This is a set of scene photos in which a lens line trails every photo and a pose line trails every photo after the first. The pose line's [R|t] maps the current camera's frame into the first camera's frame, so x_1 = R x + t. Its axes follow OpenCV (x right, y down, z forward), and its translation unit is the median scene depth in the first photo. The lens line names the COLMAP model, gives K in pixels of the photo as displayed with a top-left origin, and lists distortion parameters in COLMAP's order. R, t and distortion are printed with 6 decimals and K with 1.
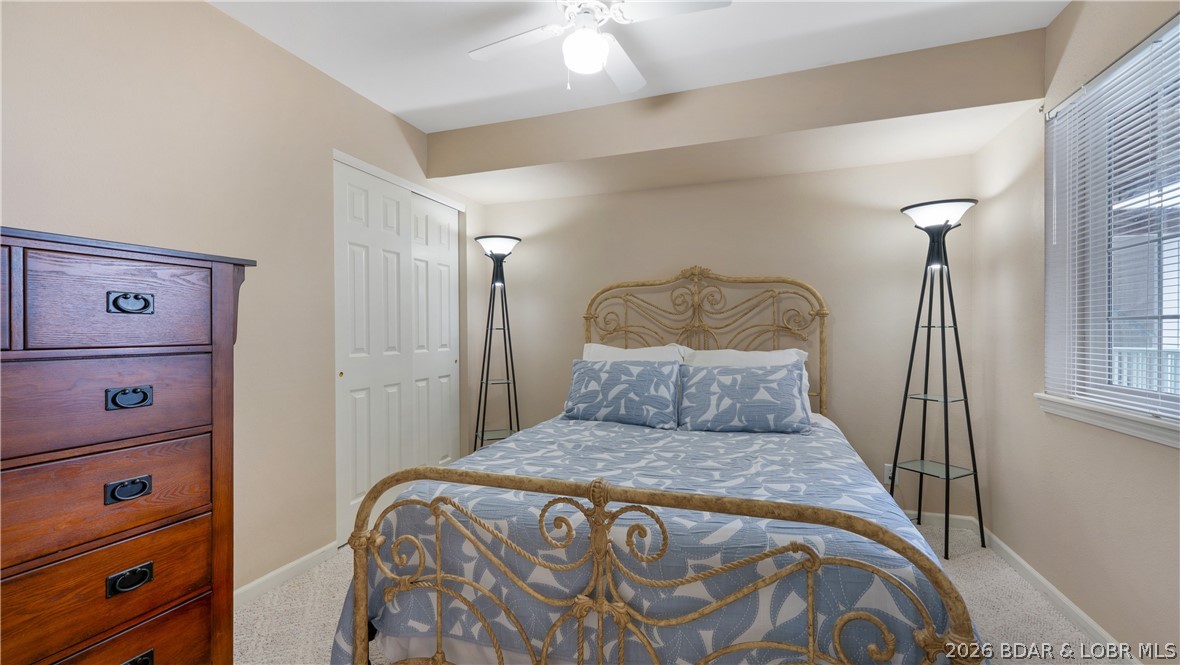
lens RADIAL K [[480.8, 0, 586.7], [0, 480.8, 335.4], [0, 0, 1]] dist [-0.000028, 0.000052]
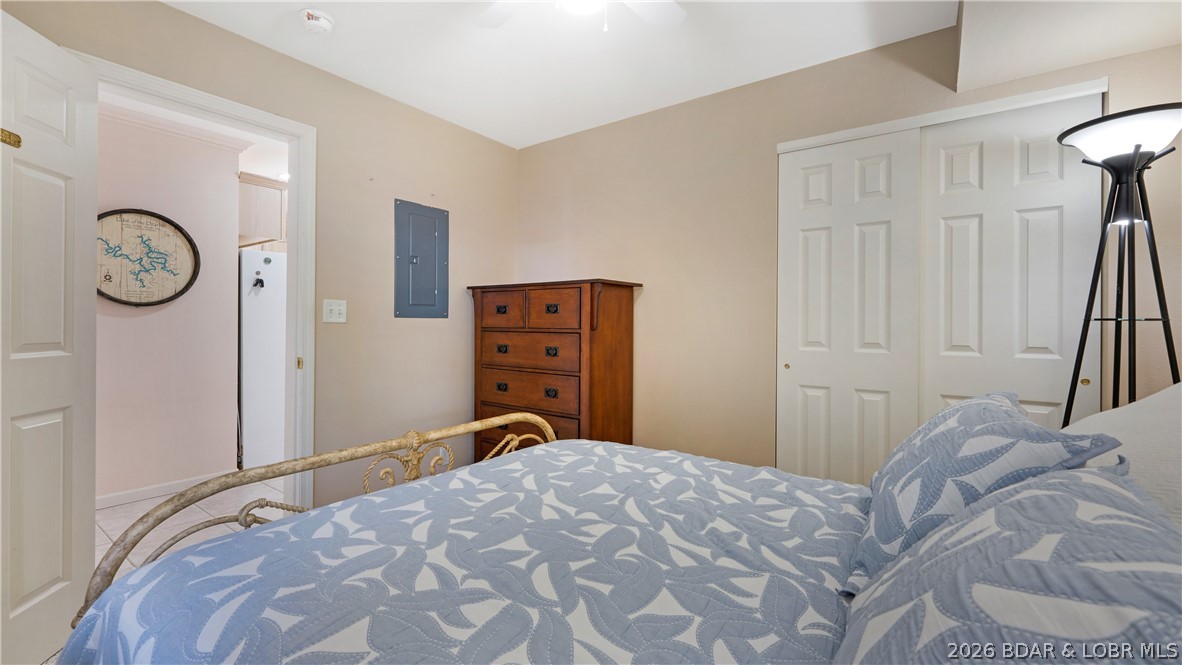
lens RADIAL K [[481.6, 0, 587.7], [0, 481.6, 335.4], [0, 0, 1]] dist [-0.000028, 0.000052]
pose [[-0.276312, 0.029089, -0.960628, 0.900942], [-0.013043, 0.999336, 0.034013, -0.018350], [0.960979, 0.021927, -0.275750, 1.404255]]
